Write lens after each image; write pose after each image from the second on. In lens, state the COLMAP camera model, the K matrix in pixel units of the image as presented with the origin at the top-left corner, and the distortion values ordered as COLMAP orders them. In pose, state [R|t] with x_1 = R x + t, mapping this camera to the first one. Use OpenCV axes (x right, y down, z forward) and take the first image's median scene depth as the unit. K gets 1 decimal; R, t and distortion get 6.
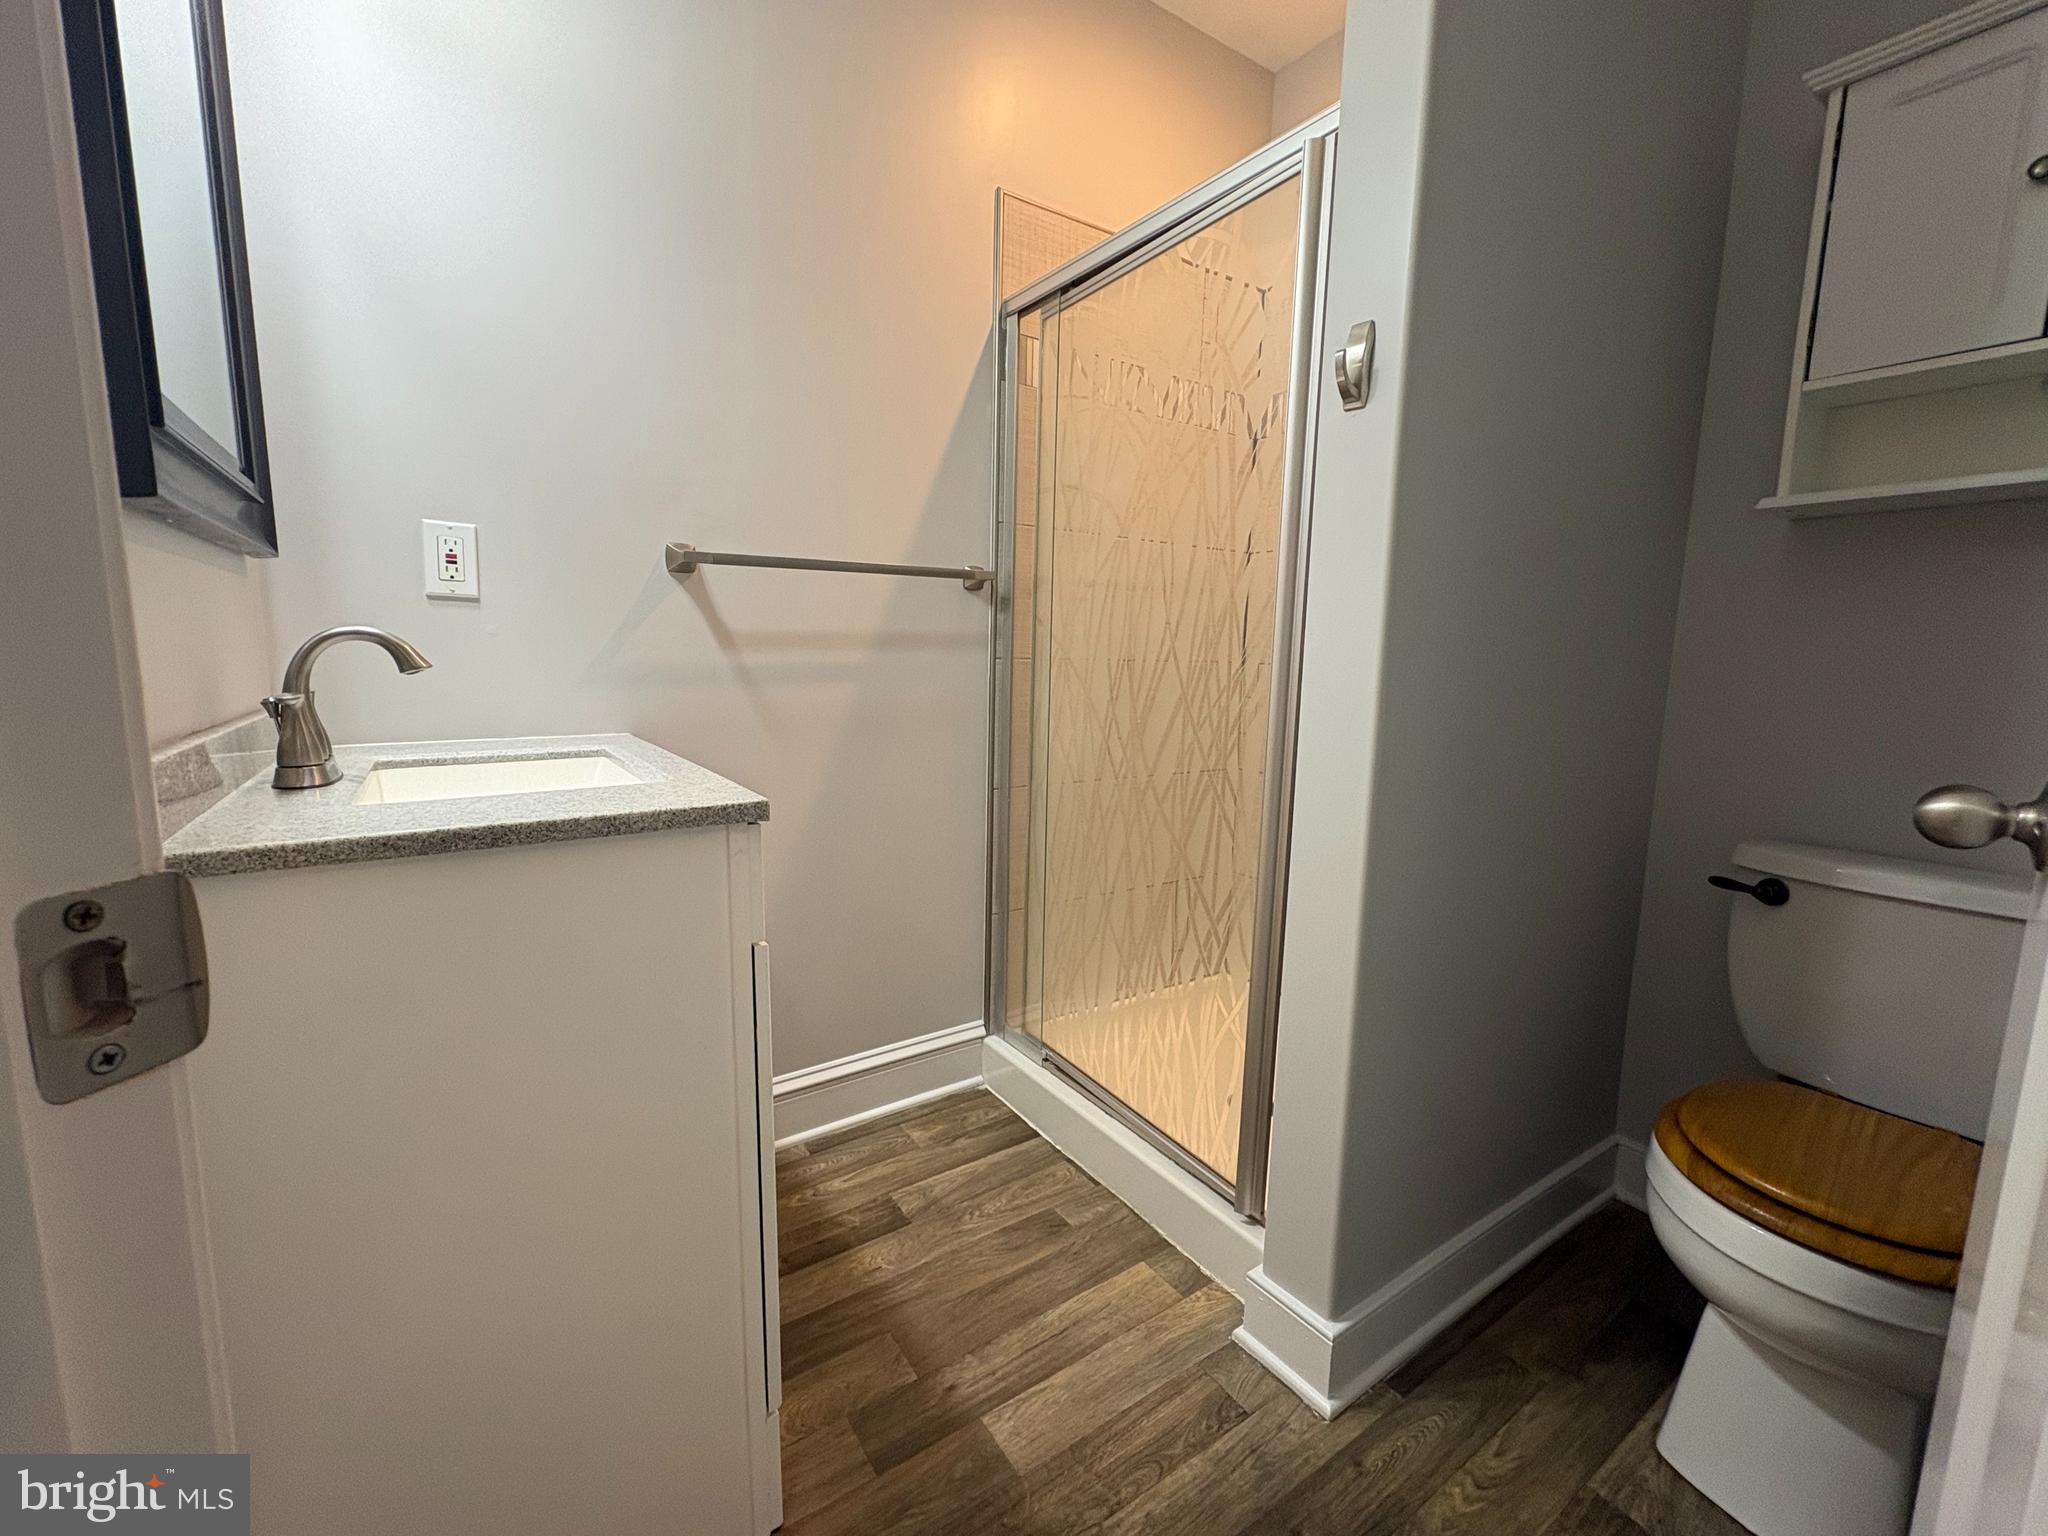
lens RADIAL K [[844.4, 0, 1021.7], [0, 844.4, 766.7], [0, 0, 1]] dist [-0.000484, 0.000395]
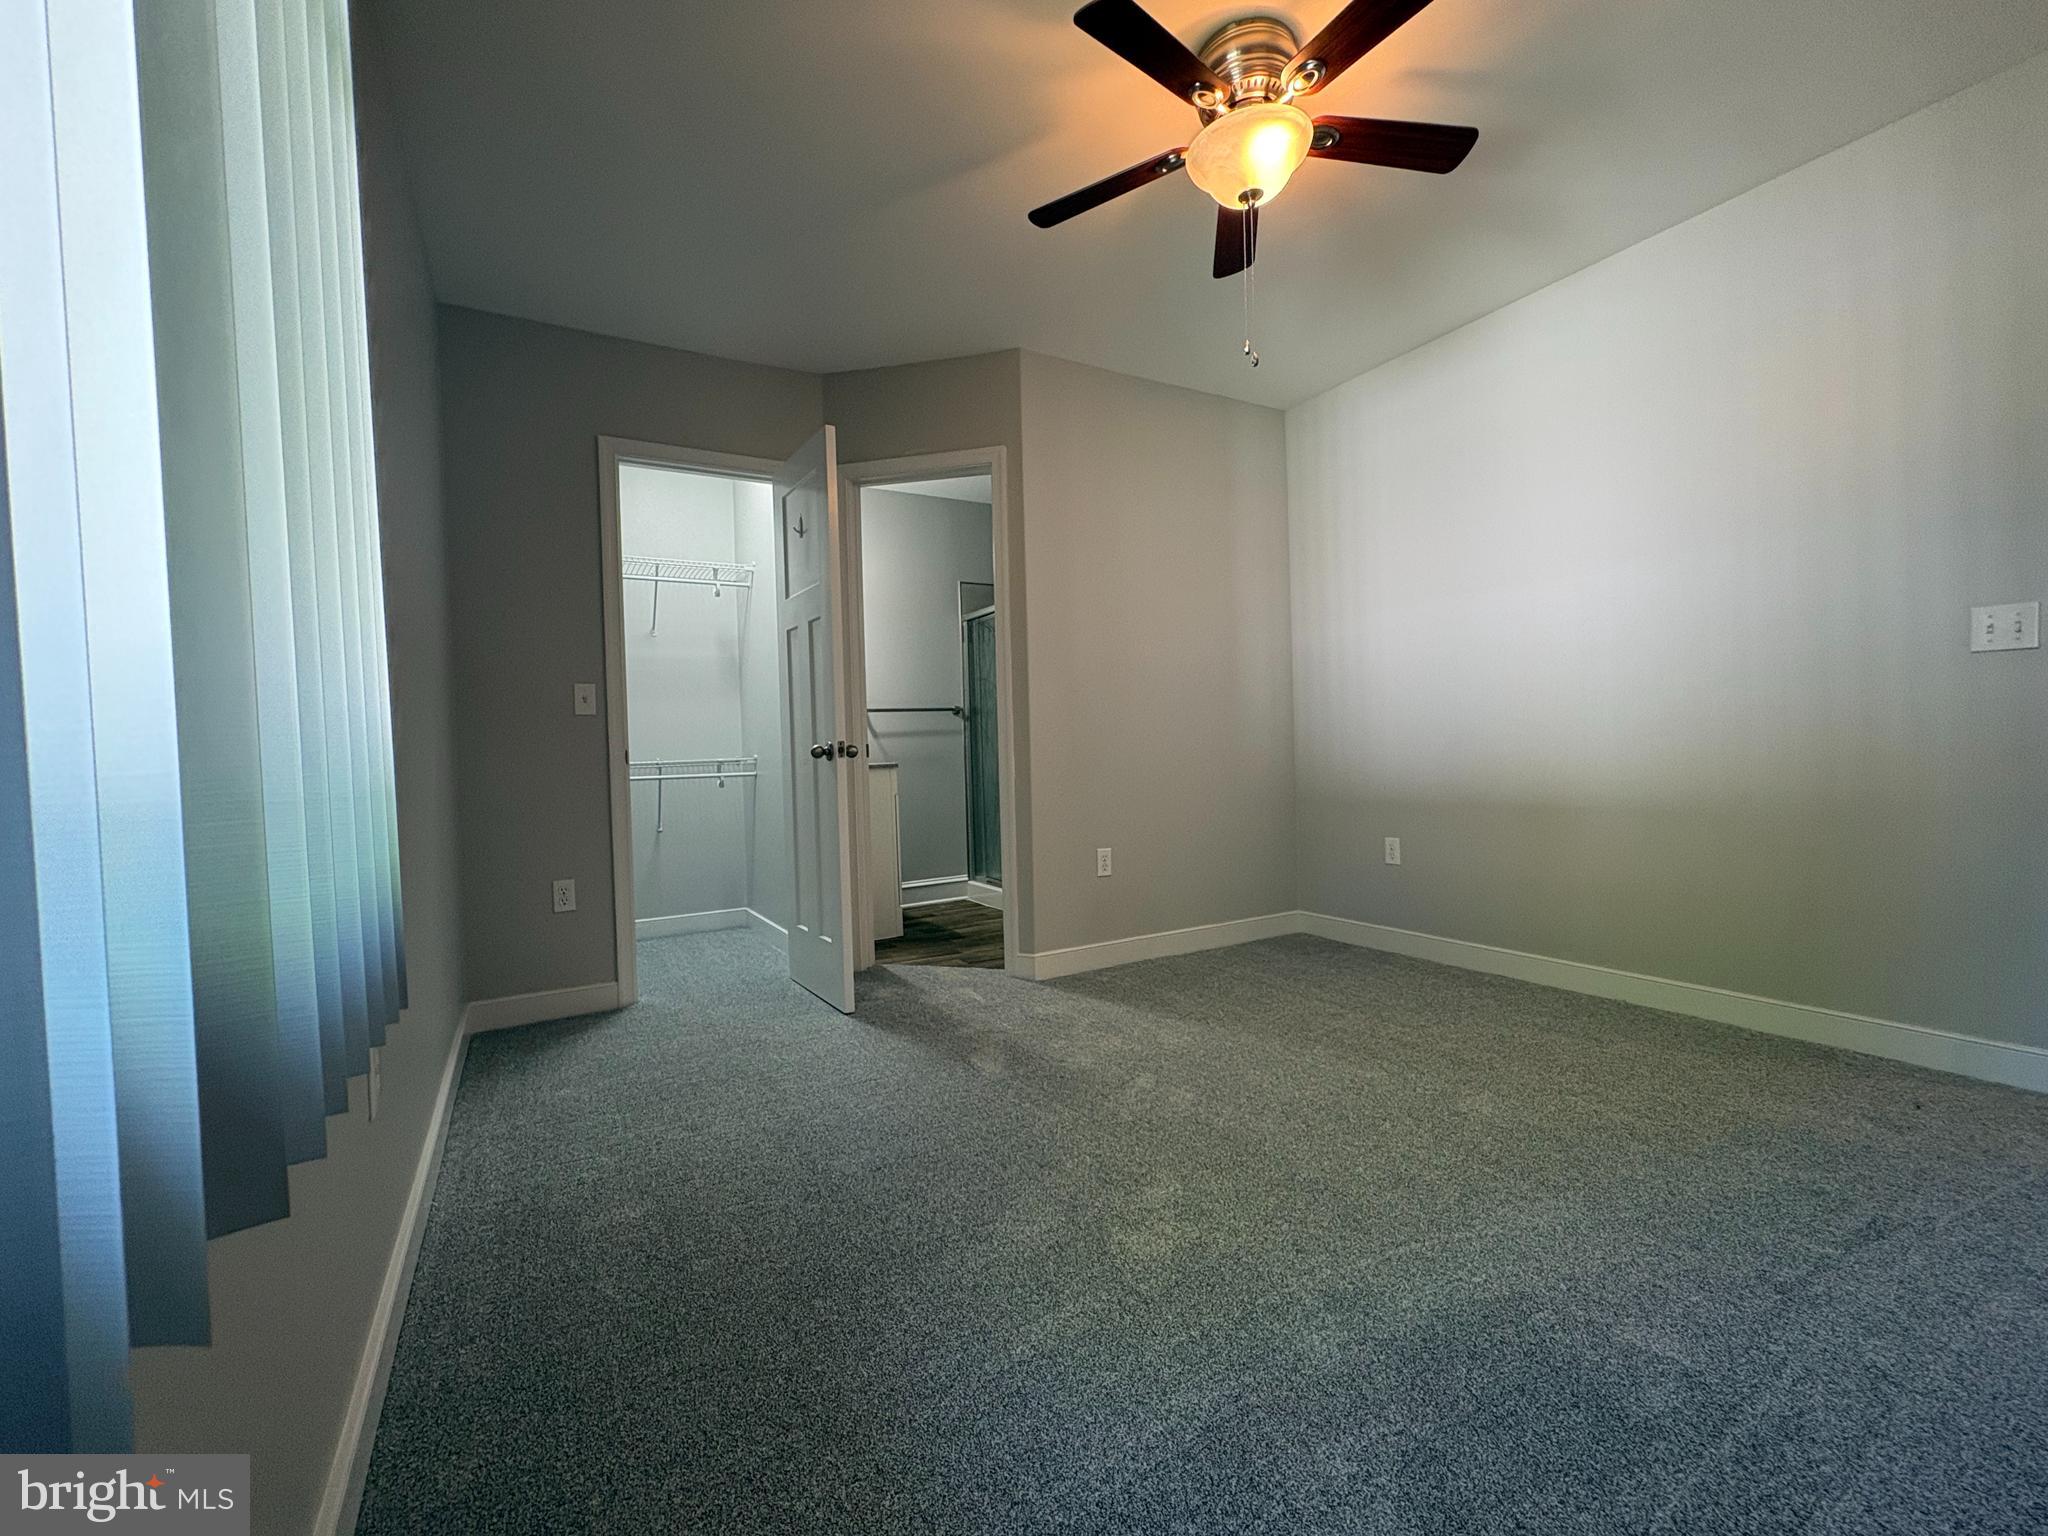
lens RADIAL K [[844.4, 0, 1026.0], [0, 844.4, 767.7], [0, 0, 1]] dist [-0.000484, 0.000395]
pose [[0.995677, -0.040302, -0.083690, 0.409759], [0.031415, 0.993984, -0.104919, 0.277985], [0.087415, 0.101836, 0.990953, -1.799034]]
